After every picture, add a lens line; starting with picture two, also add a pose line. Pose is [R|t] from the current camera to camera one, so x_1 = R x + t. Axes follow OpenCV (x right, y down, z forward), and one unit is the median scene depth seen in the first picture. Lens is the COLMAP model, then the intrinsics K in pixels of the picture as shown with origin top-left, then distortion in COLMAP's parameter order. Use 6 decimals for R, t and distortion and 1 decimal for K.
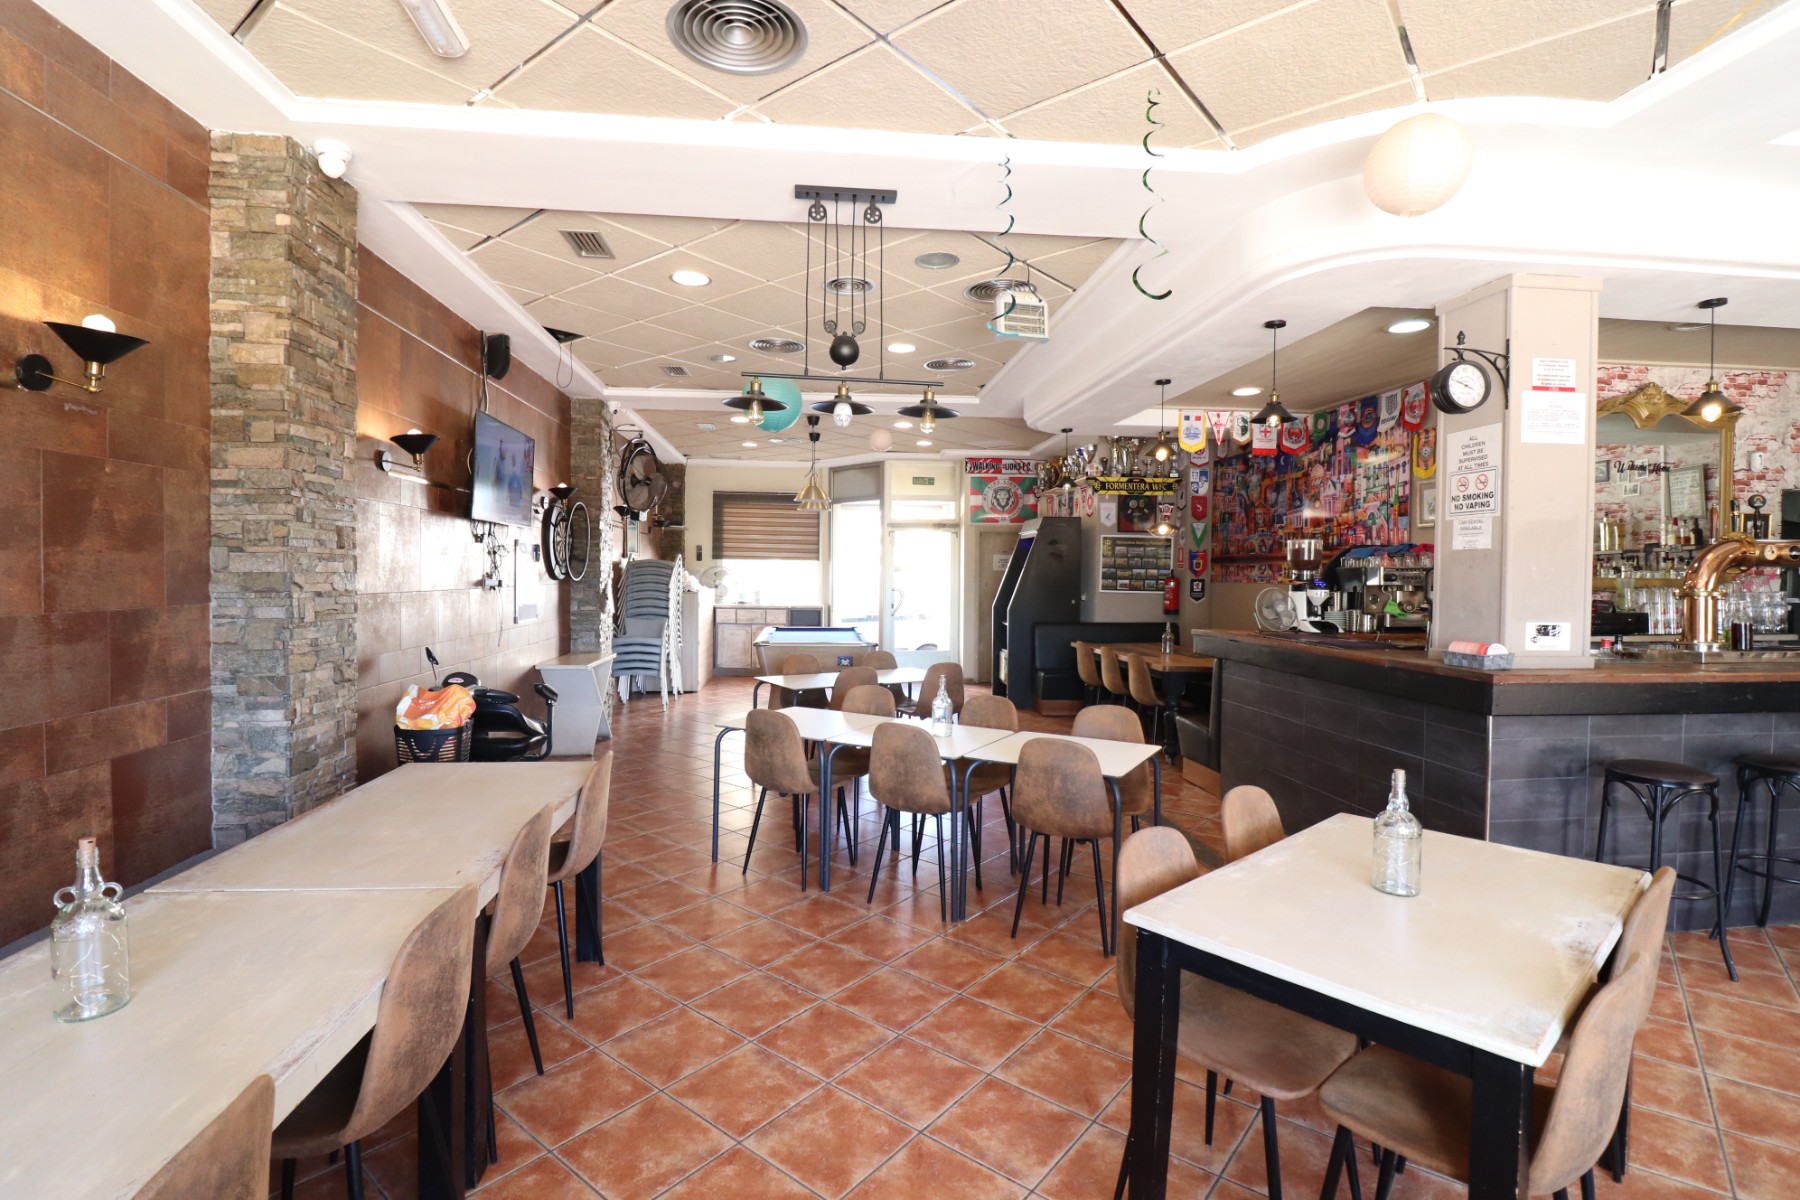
lens RADIAL K [[838.9, 0, 894.0], [0, 838.9, 594.0], [0, 0, 1]] dist [-0.006826, -0.008344]
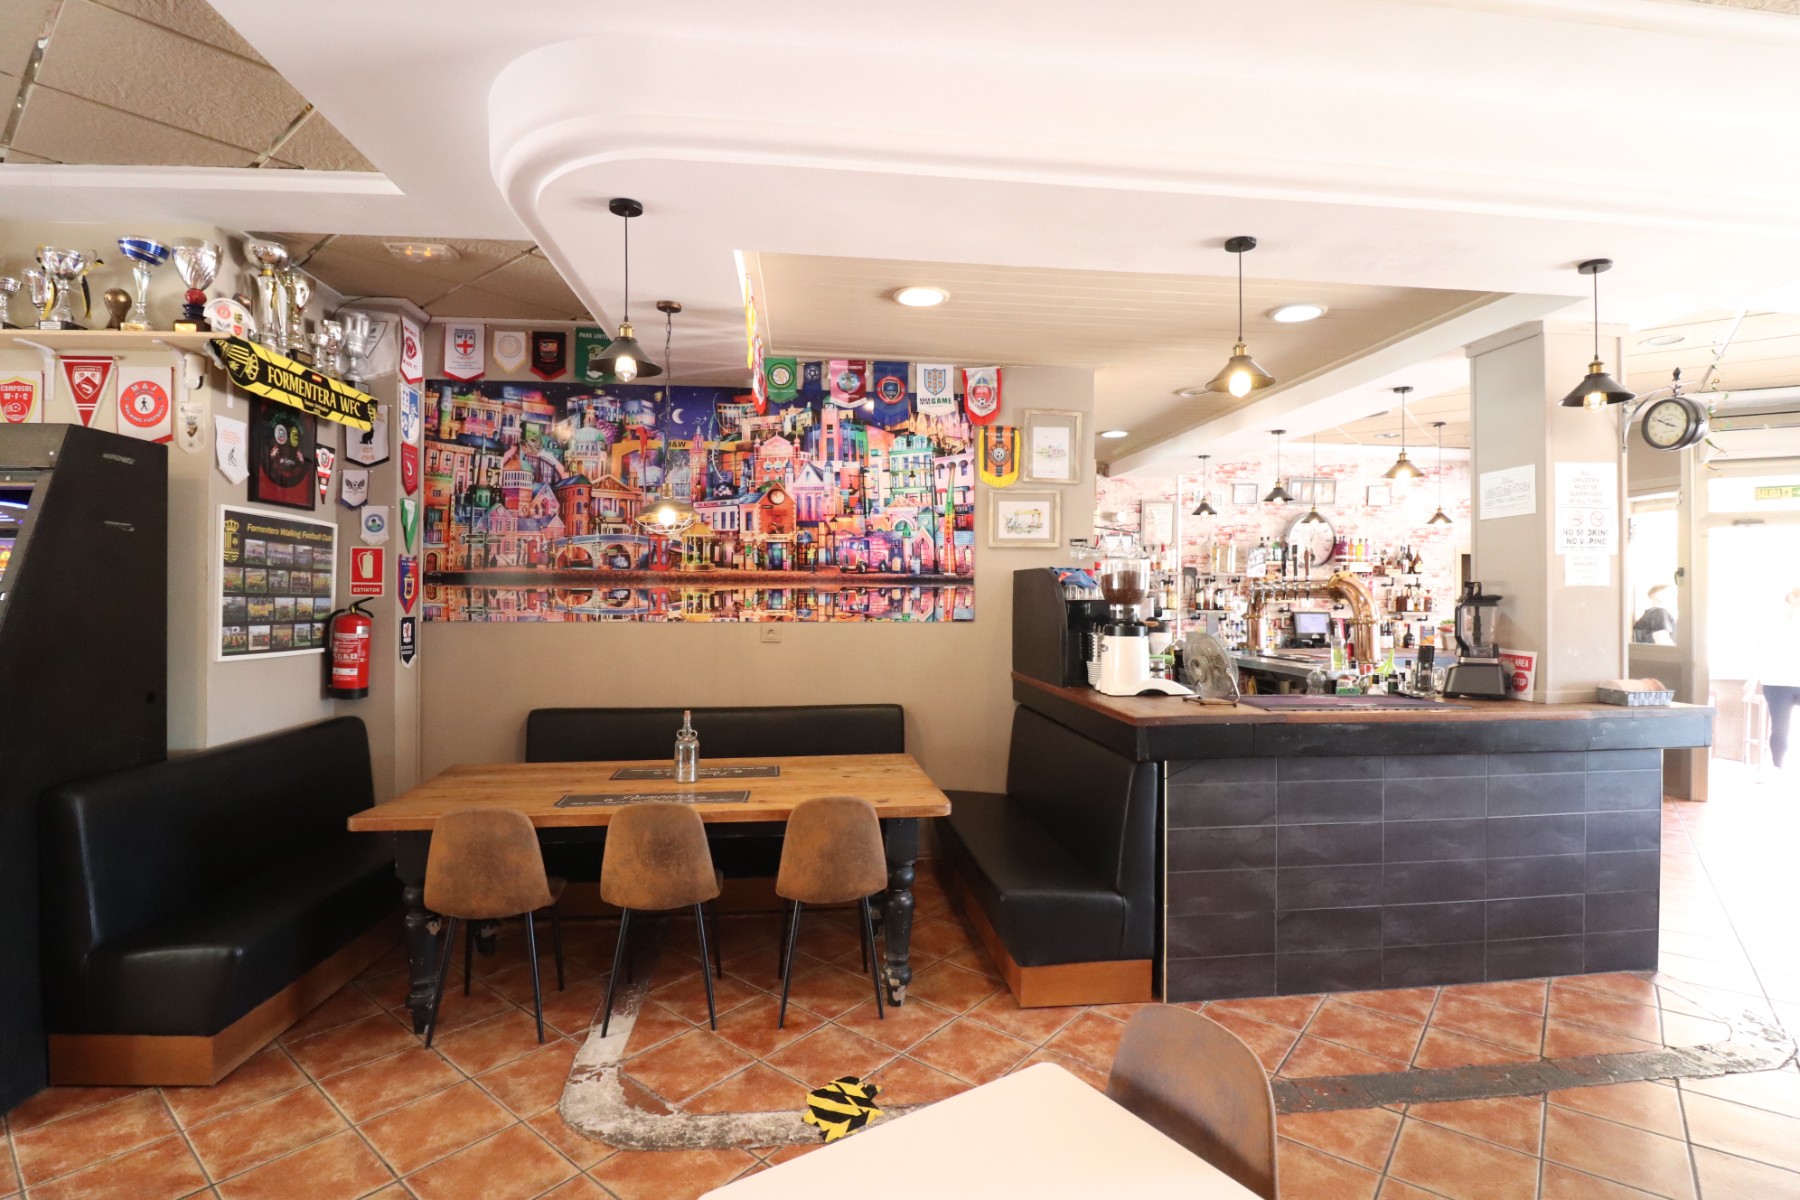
lens RADIAL K [[838.9, 0, 891.6], [0, 838.9, 591.3], [0, 0, 1]] dist [-0.006826, -0.008344]
pose [[0.001078, -0.001494, 0.999998, -0.192159], [0.023539, 0.999722, 0.001468, -0.044987], [-0.999722, 0.023538, 0.001113, 1.211487]]
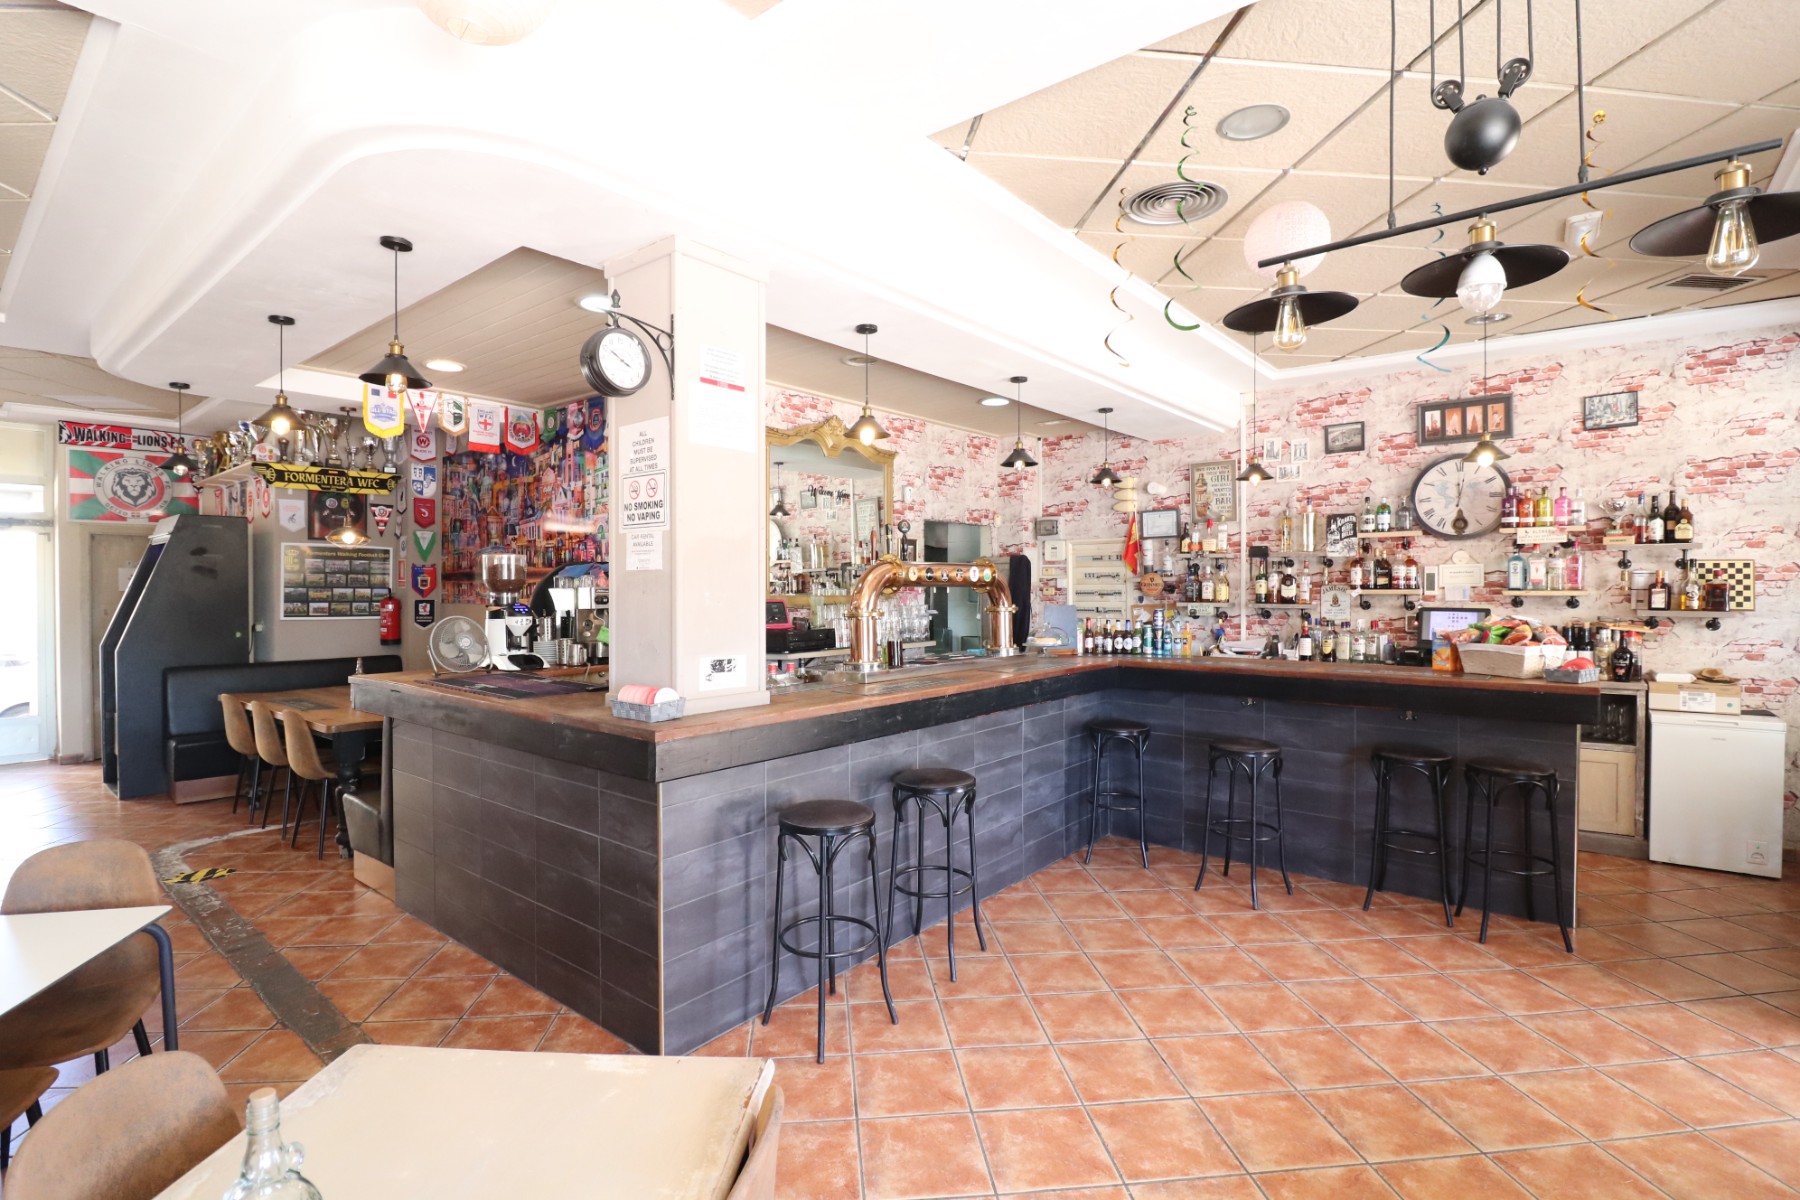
lens RADIAL K [[838.9, 0, 897.4], [0, 838.9, 594.5], [0, 0, 1]] dist [-0.006826, -0.008344]
pose [[0.710082, -0.013874, 0.703982, 0.195545], [0.024509, 0.999687, -0.005020, -0.013142], [-0.703692, 0.020819, 0.710200, 0.166131]]
